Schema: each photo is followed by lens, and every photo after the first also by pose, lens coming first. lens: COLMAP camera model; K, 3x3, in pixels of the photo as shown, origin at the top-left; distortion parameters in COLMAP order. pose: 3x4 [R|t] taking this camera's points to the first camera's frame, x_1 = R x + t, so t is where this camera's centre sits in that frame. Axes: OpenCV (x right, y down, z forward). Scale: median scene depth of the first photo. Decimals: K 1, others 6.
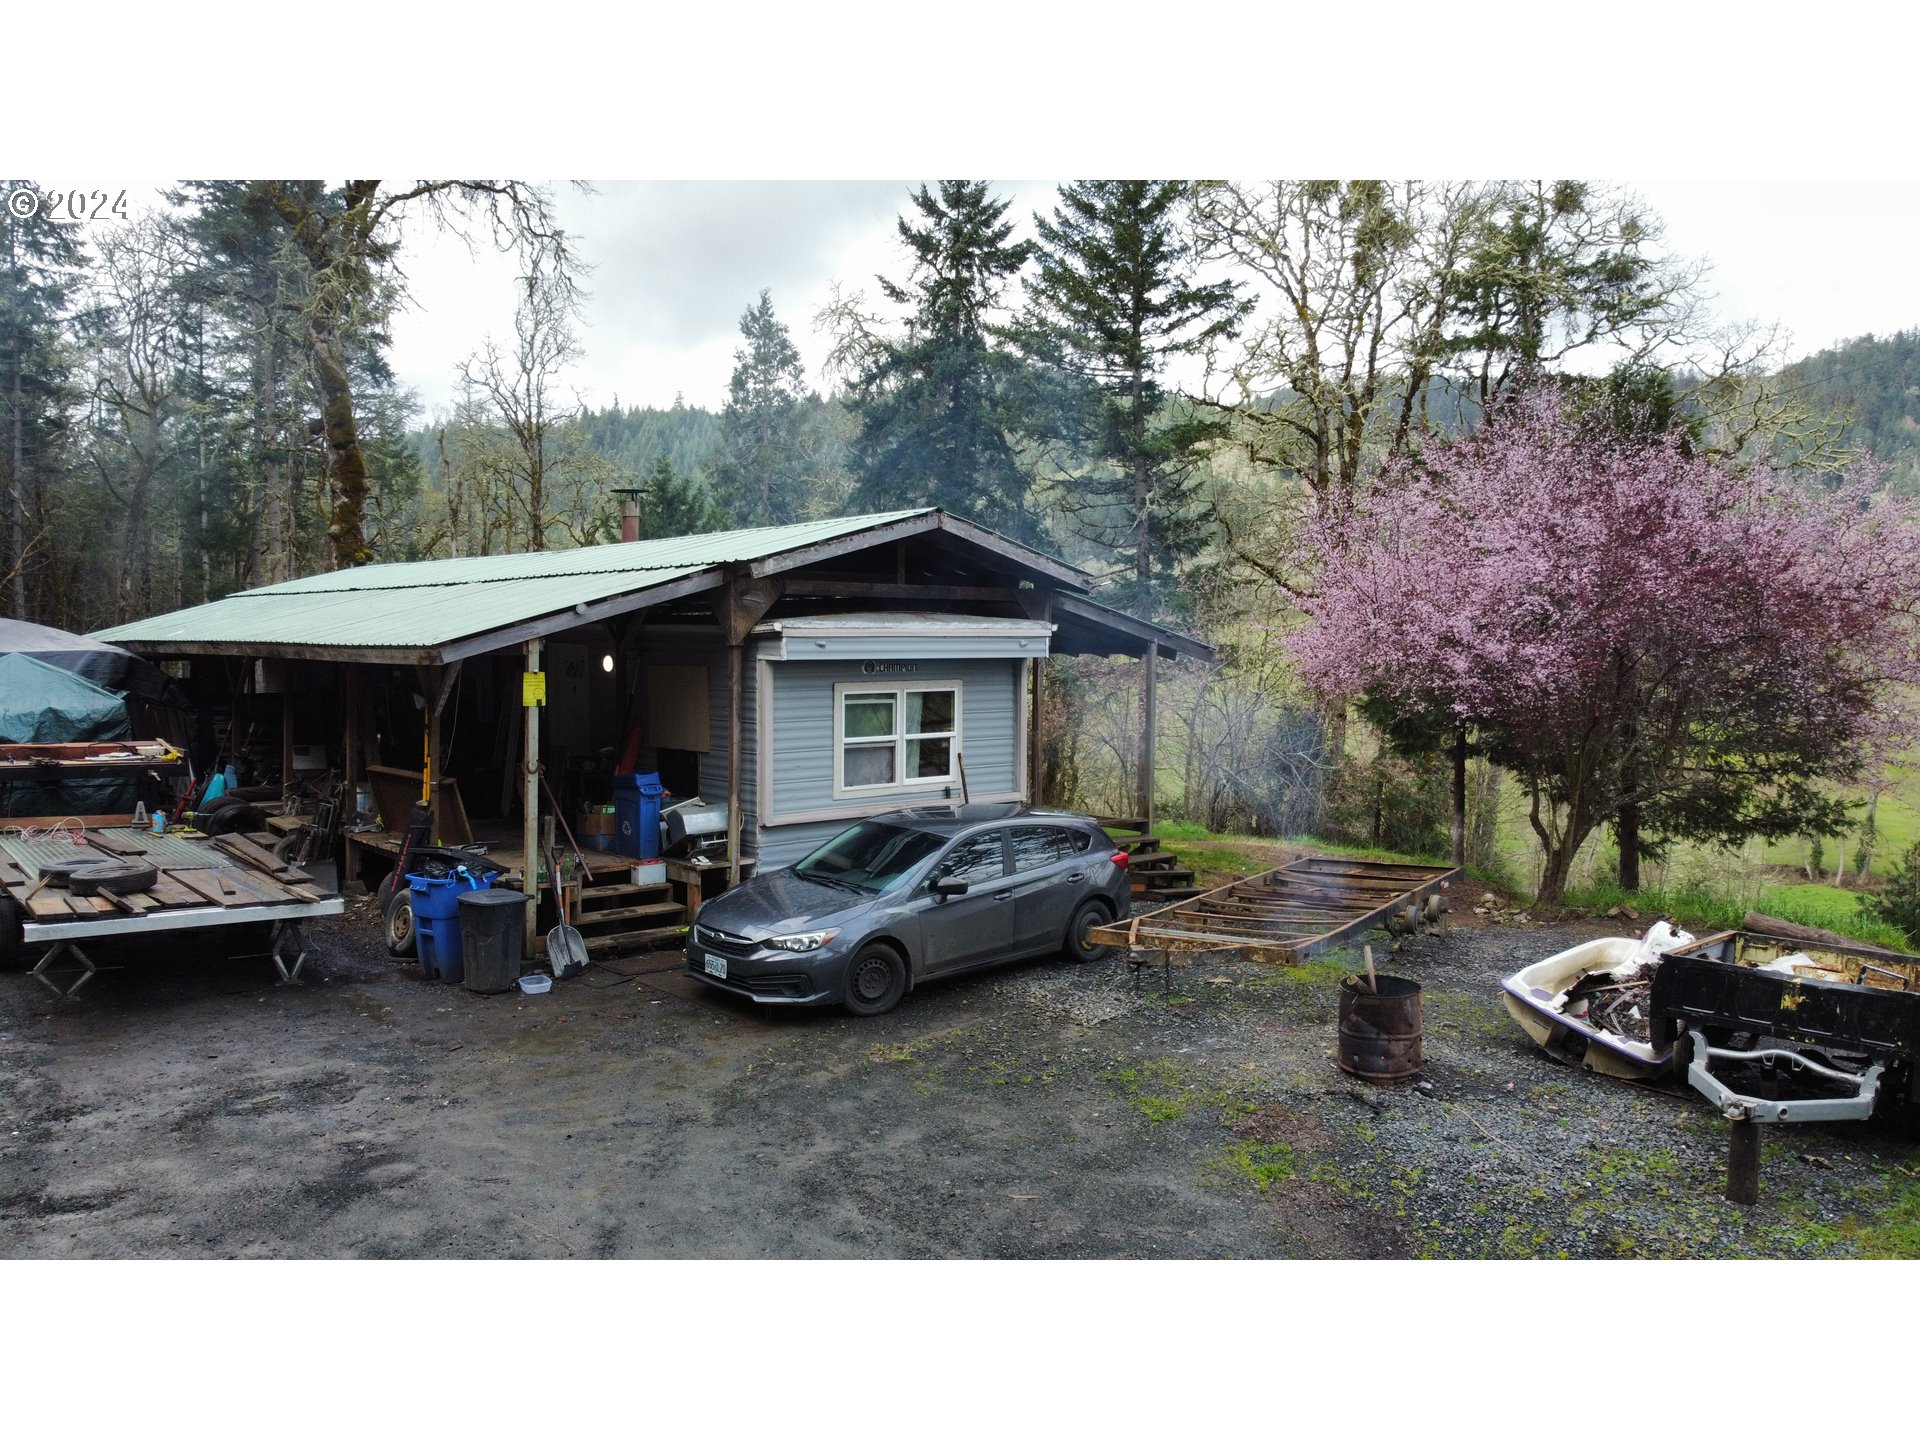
lens RADIAL K [[1463.4, 0, 960.9], [0, 1463.4, 718.8], [0, 0, 1]] dist [-0.006216, -0.006993]
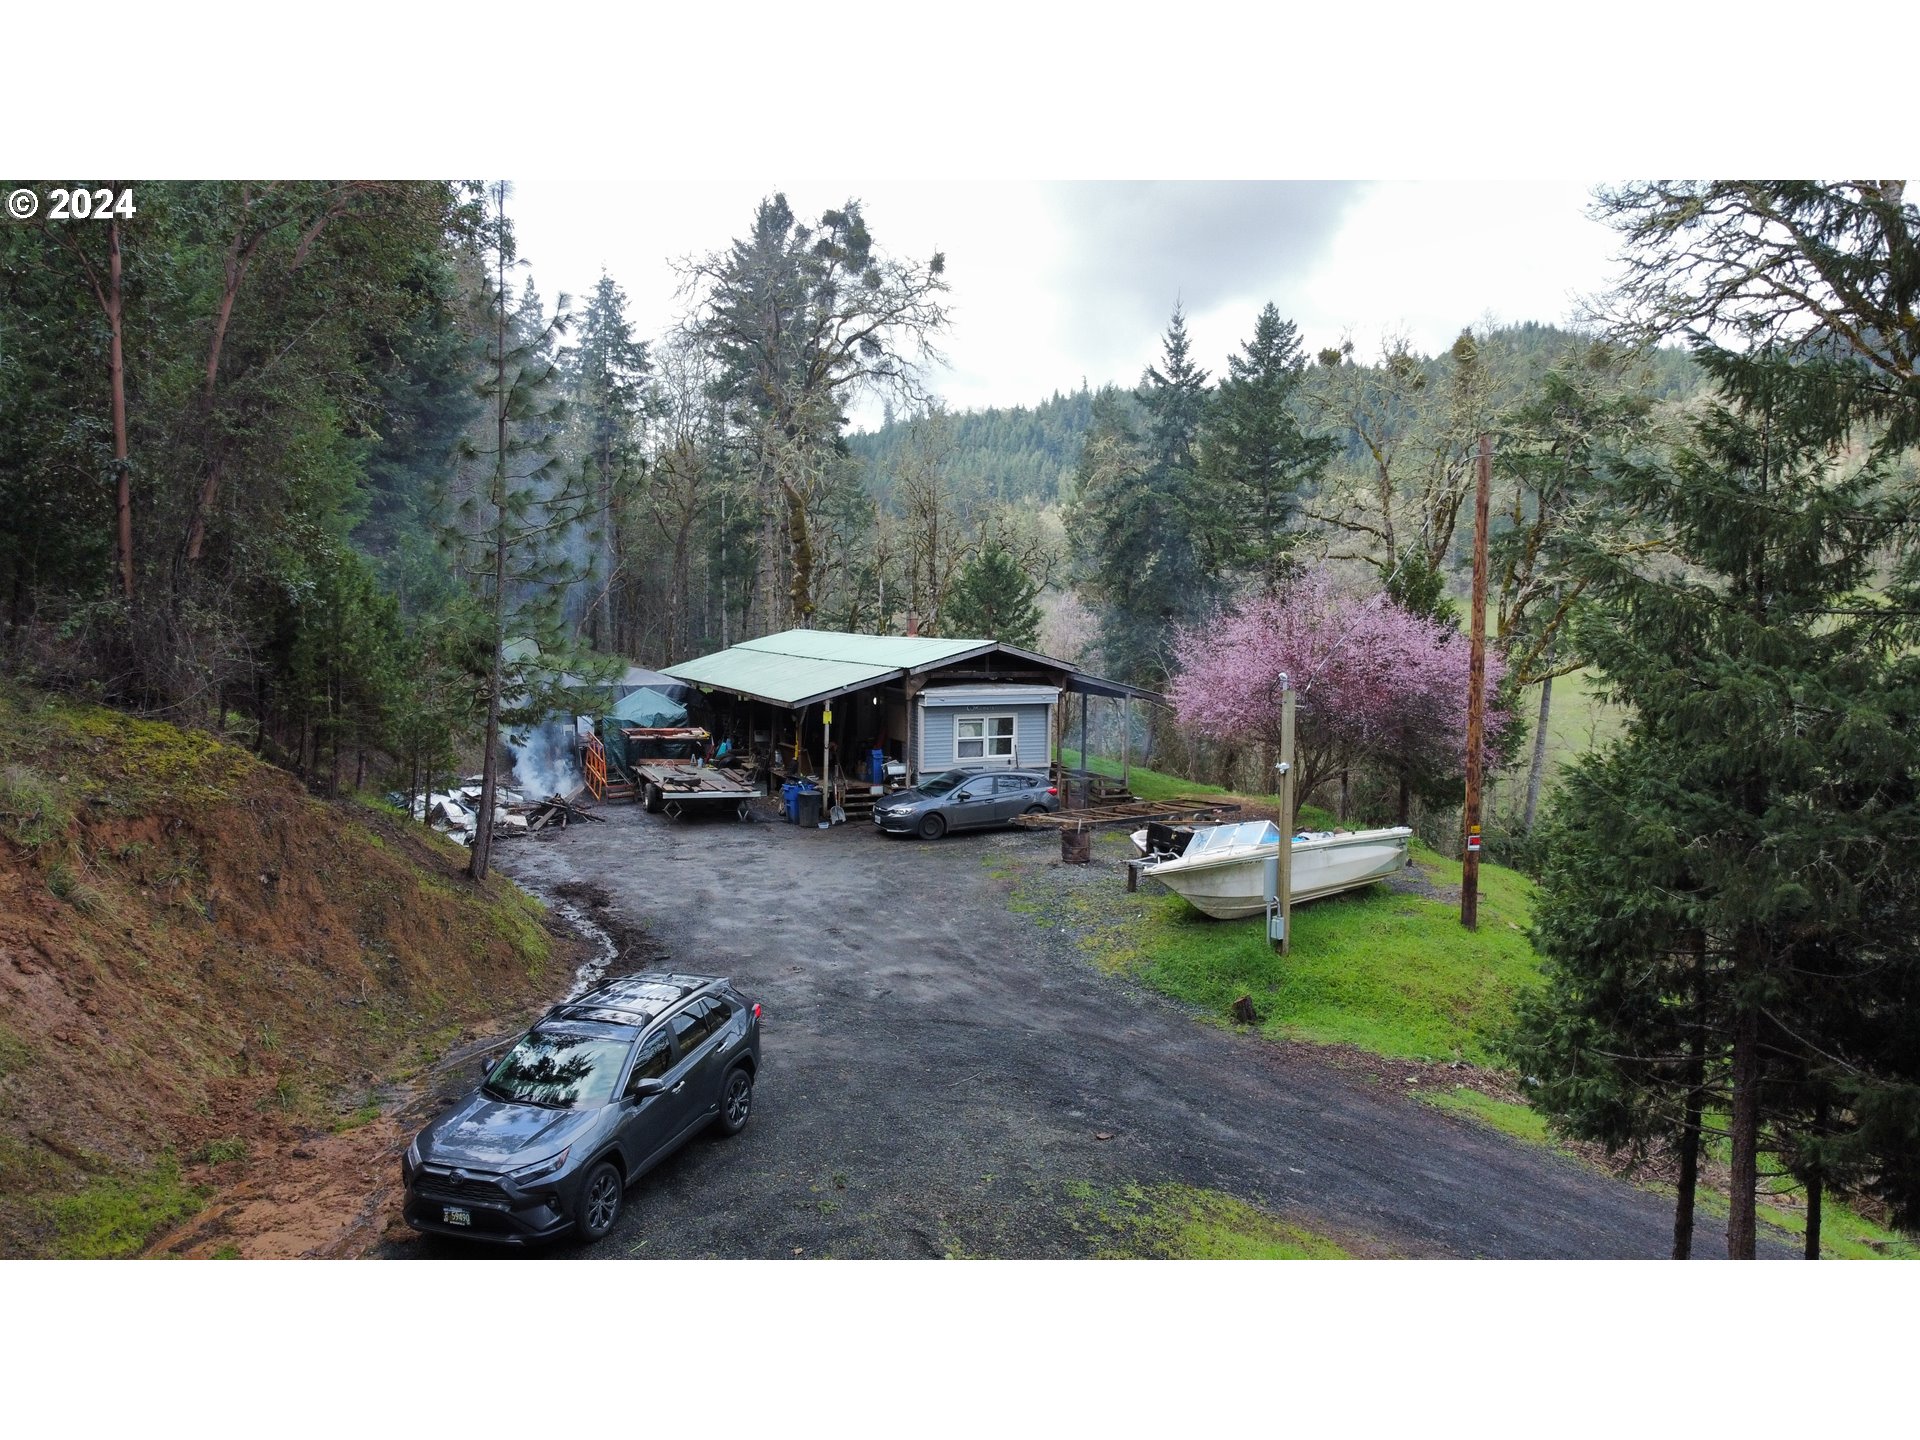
lens RADIAL K [[1463.4, 0, 959.8], [0, 1463.4, 720.5], [0, 0, 1]] dist [-0.006216, -0.006993]
pose [[0.949504, 0.025939, -0.312681, 0.670221], [-0.019215, 0.999513, 0.024568, -0.073419], [0.313166, -0.017319, 0.949541, -1.269956]]
